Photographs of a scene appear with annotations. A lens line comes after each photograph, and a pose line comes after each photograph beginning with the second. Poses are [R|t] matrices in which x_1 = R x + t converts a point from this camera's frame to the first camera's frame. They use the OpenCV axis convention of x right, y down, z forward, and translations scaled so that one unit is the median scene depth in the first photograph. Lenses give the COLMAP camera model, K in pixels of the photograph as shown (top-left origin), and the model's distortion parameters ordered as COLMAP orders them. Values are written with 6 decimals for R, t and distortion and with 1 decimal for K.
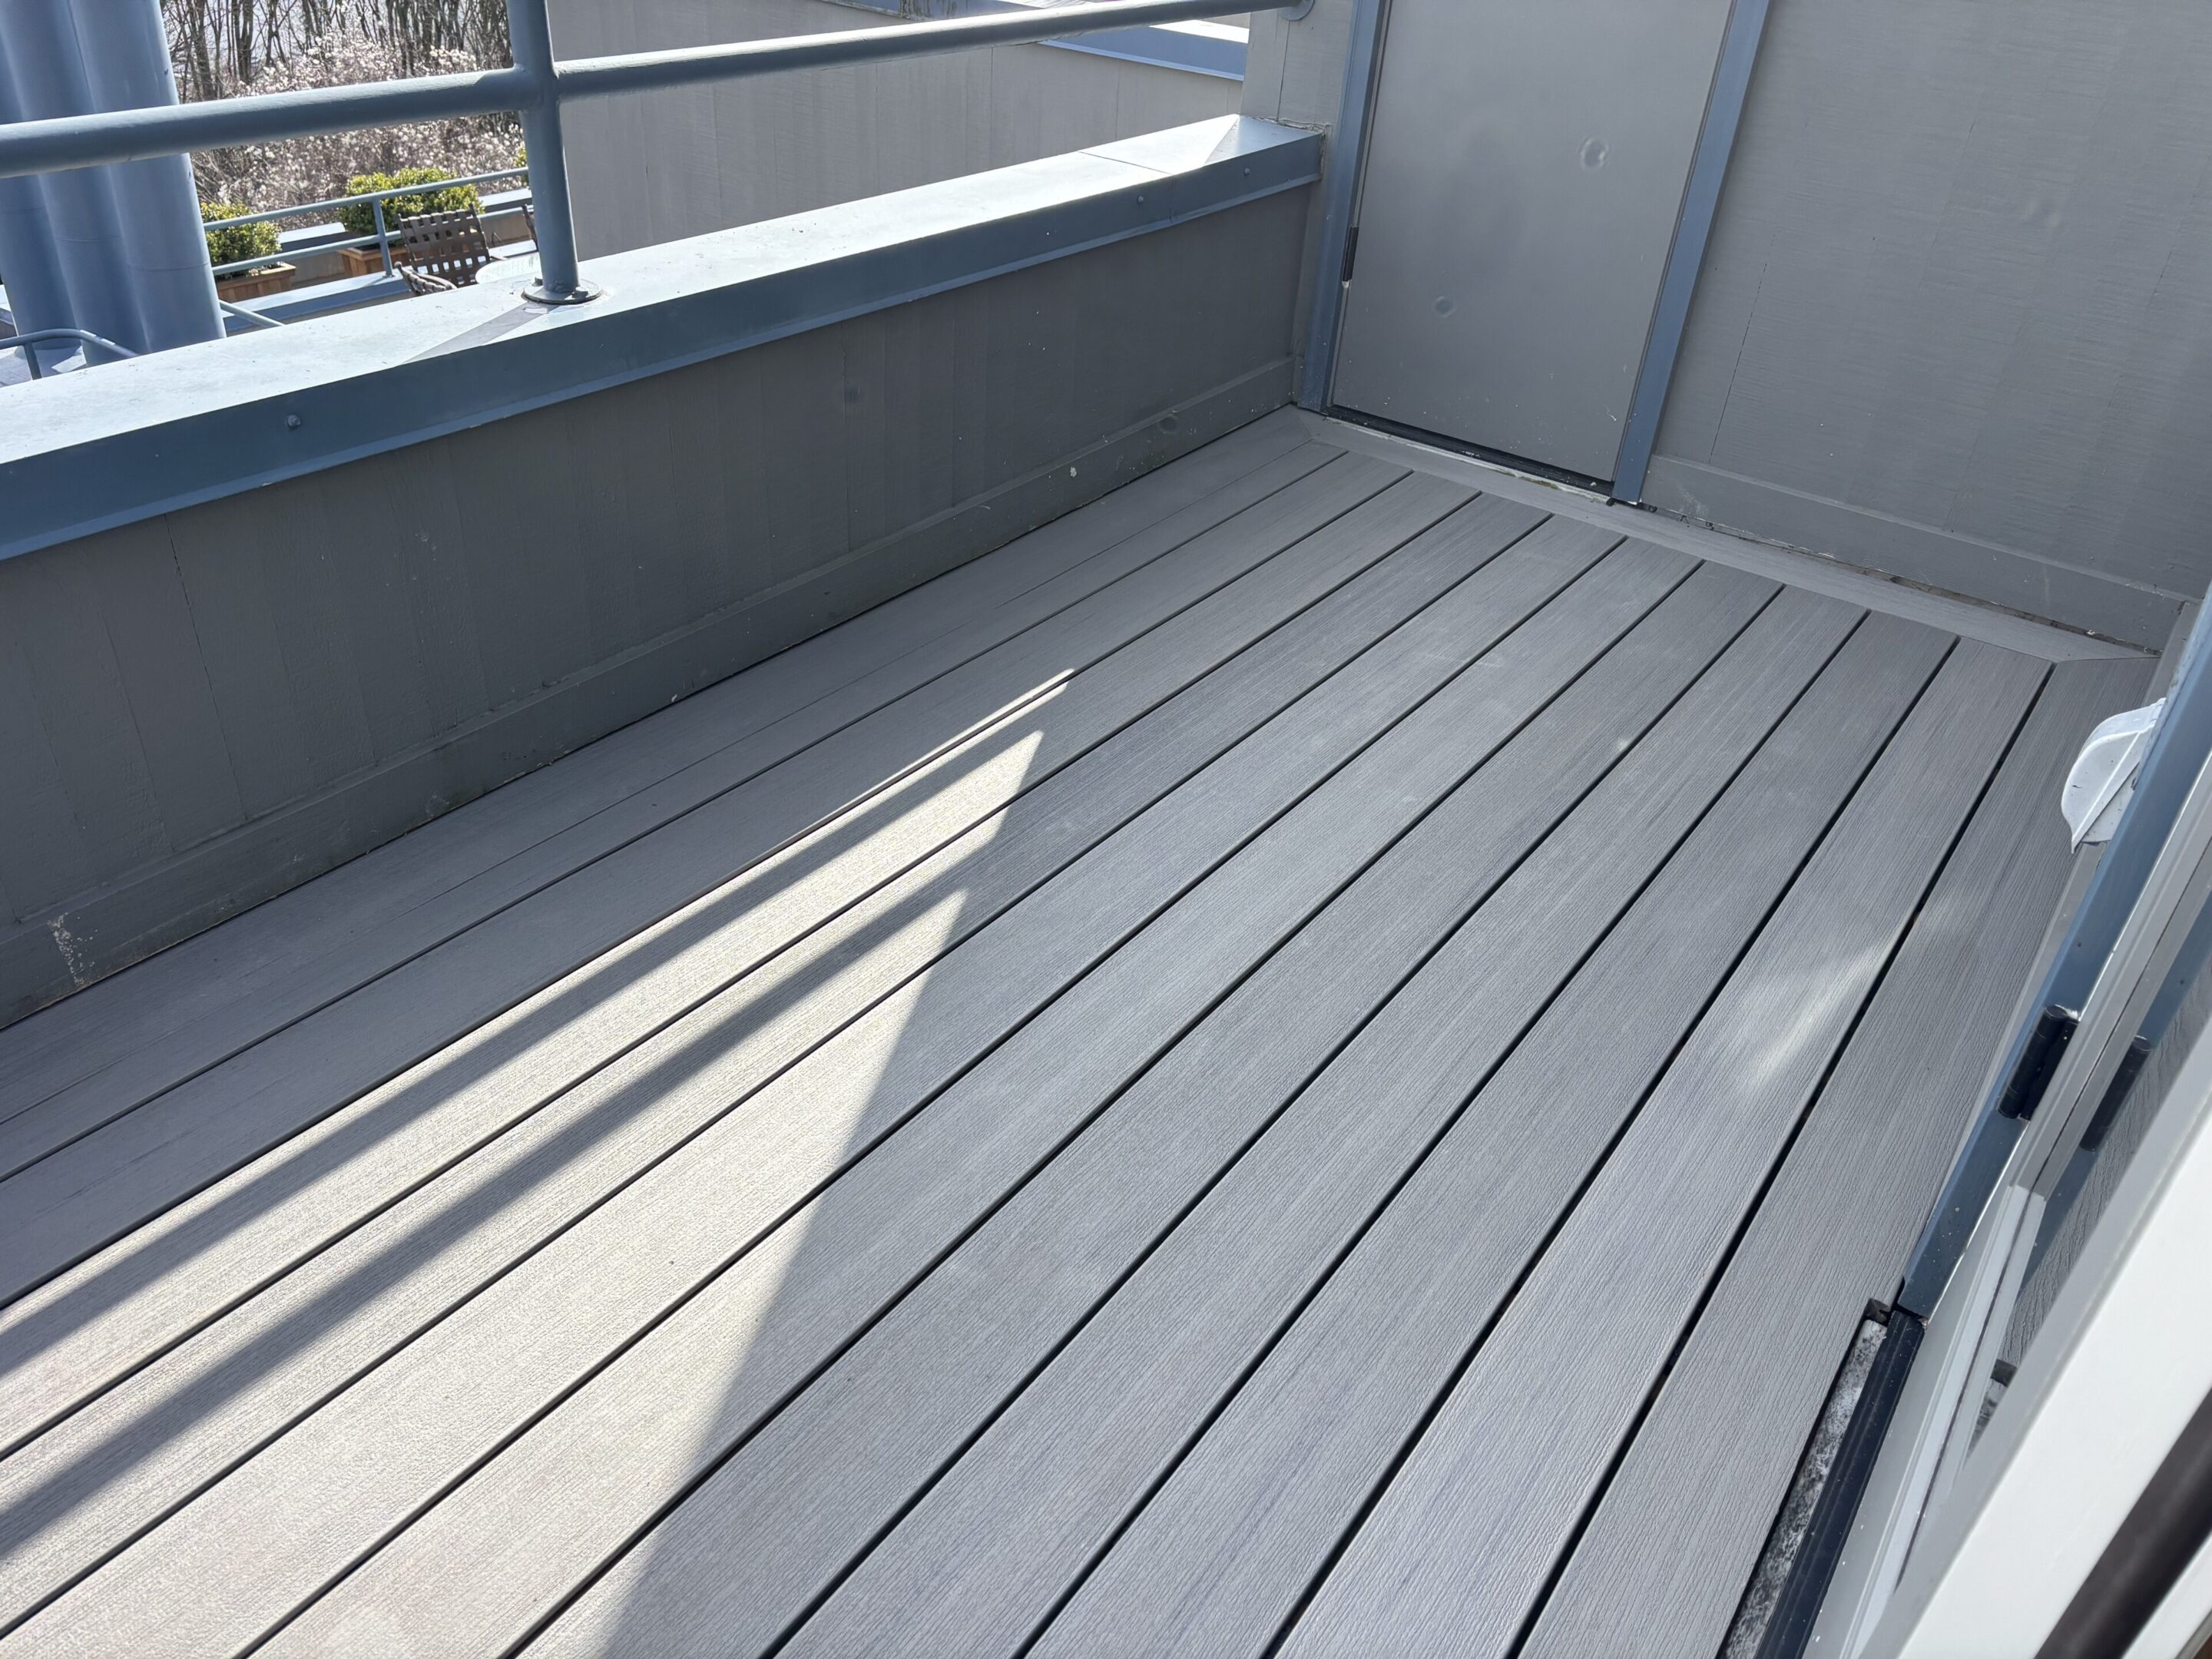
lens RADIAL K [[1680.3, 0, 1094.6], [0, 1680.3, 838.4], [0, 0, 1]] dist [0.090989, -0.081976]
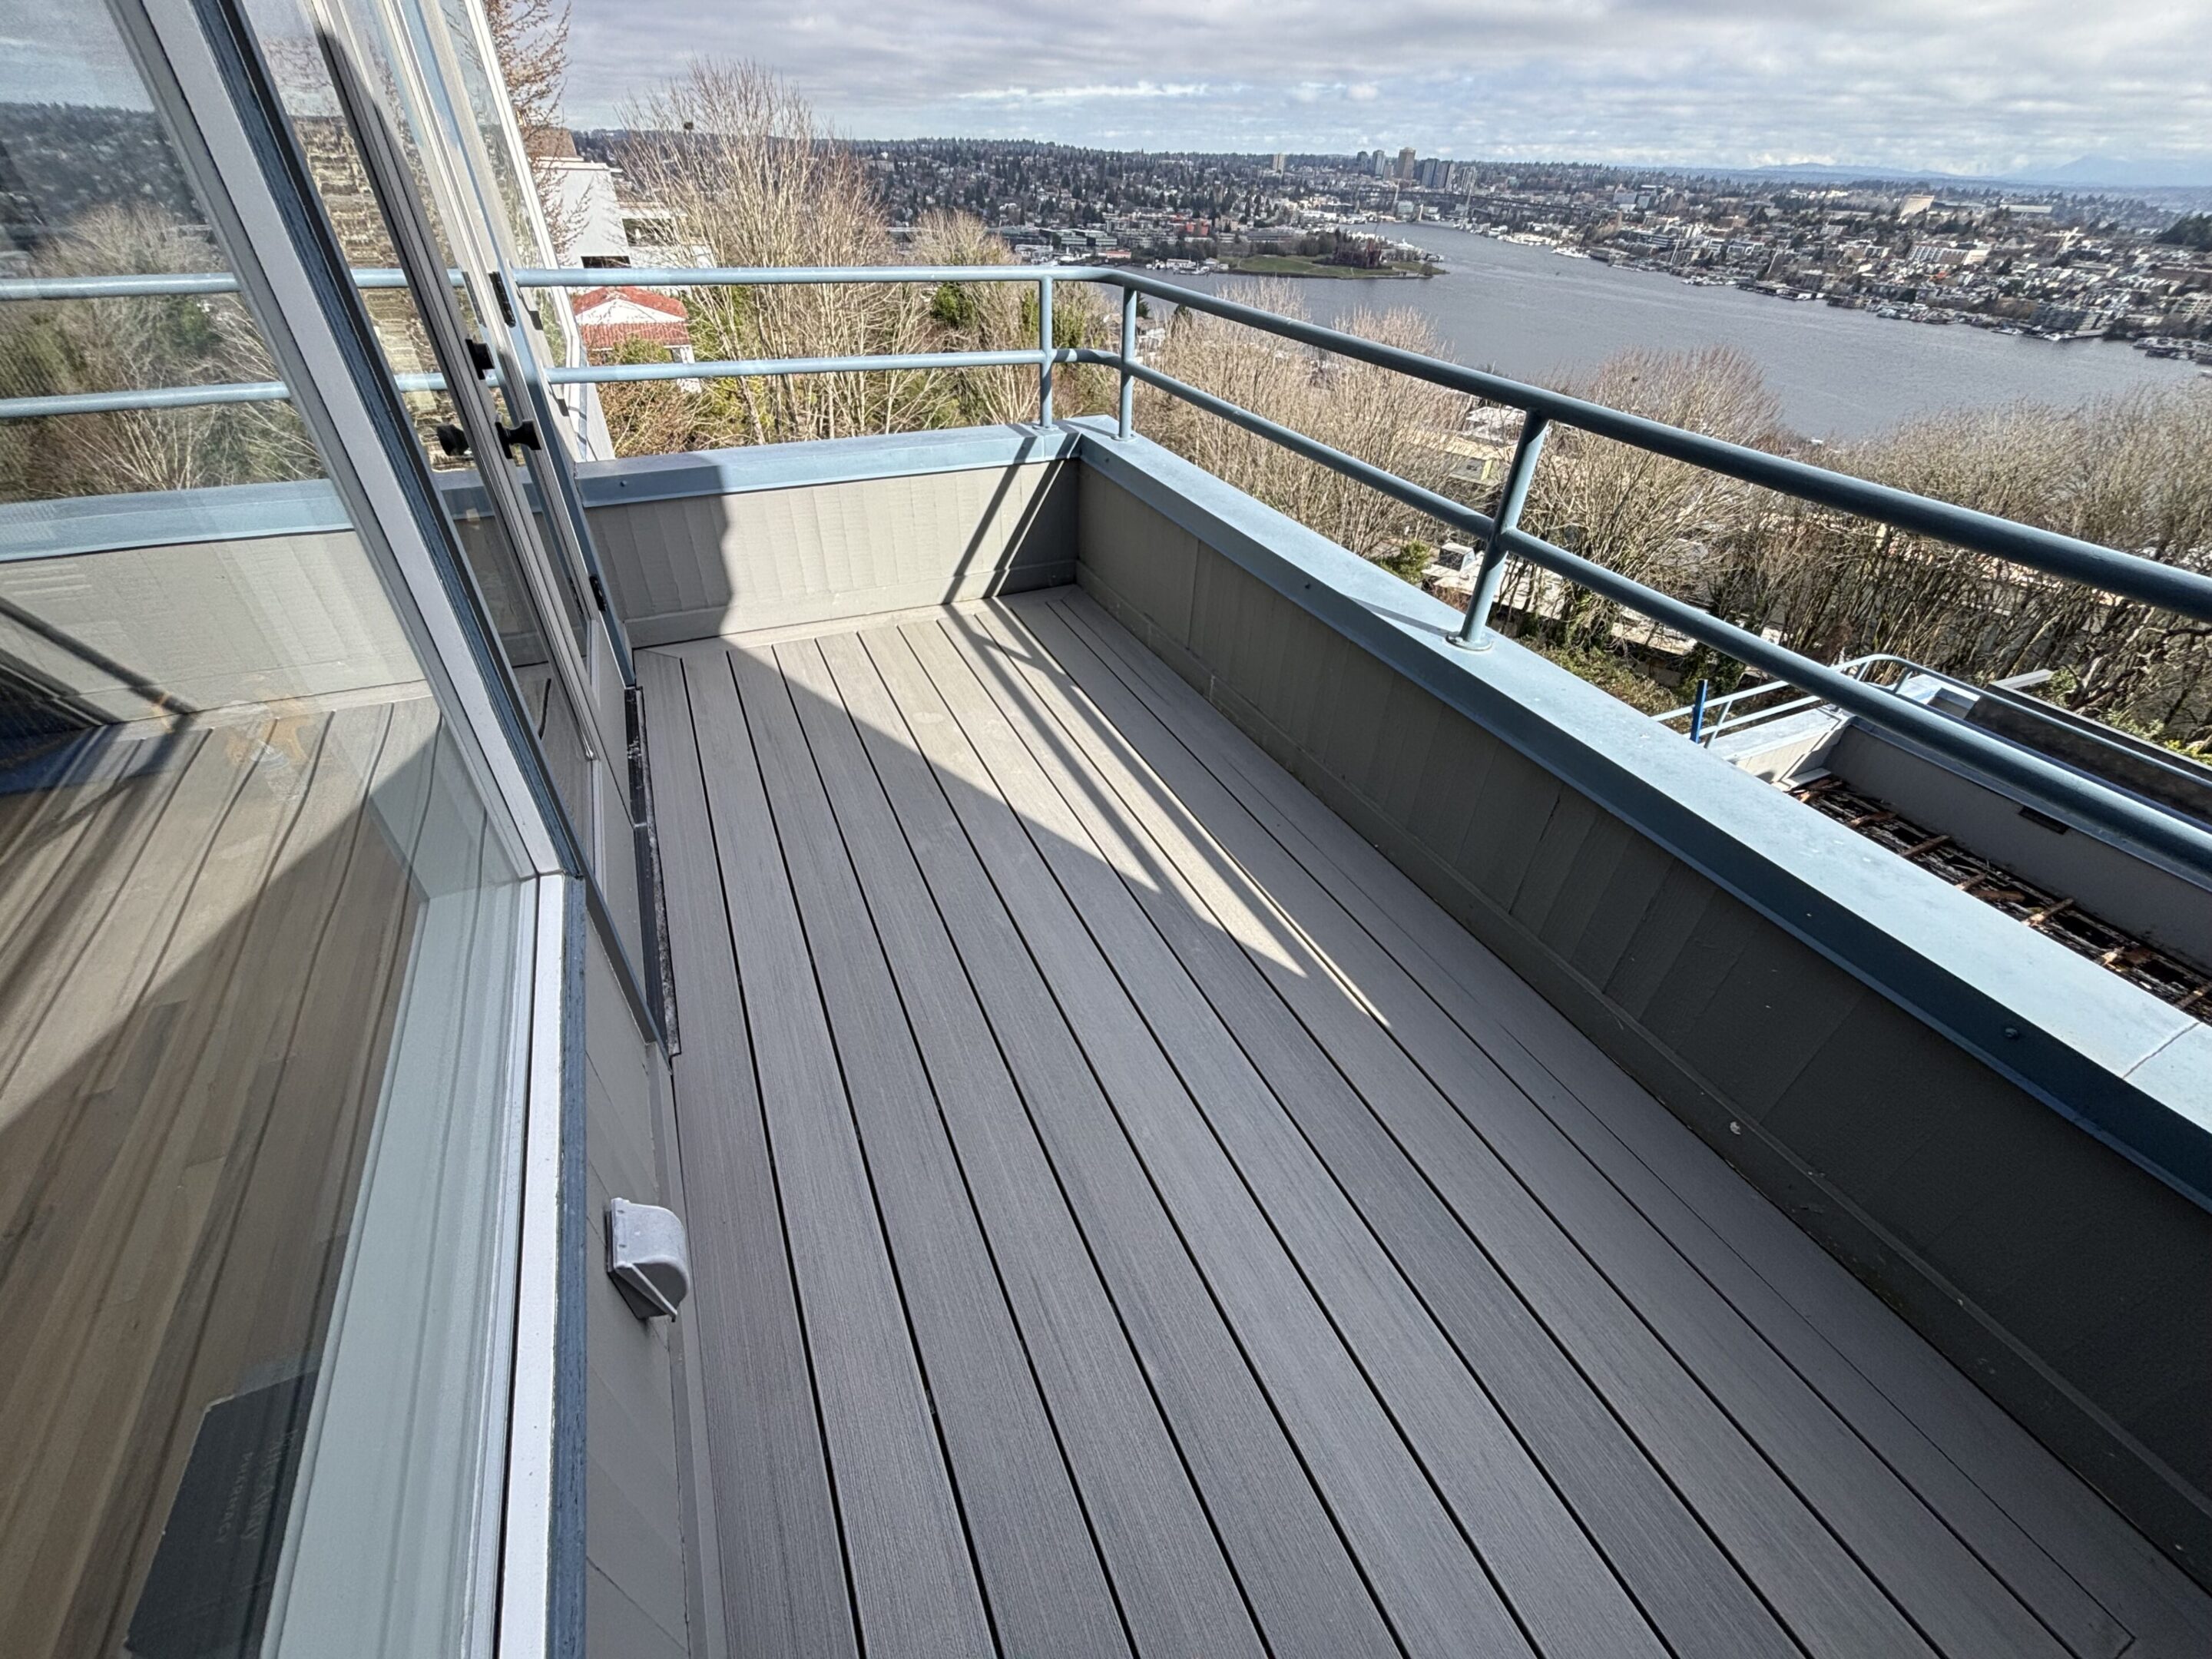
lens RADIAL K [[886.1, 0, 1106.0], [0, 886.1, 829.5], [0, 0, 1]] dist [0.008926, 0.000103]
pose [[-0.486978, 0.460724, -0.742015, 0.677919], [-0.541236, 0.507596, 0.670380, -0.657158], [0.685504, 0.728066, 0.002172, 0.901117]]
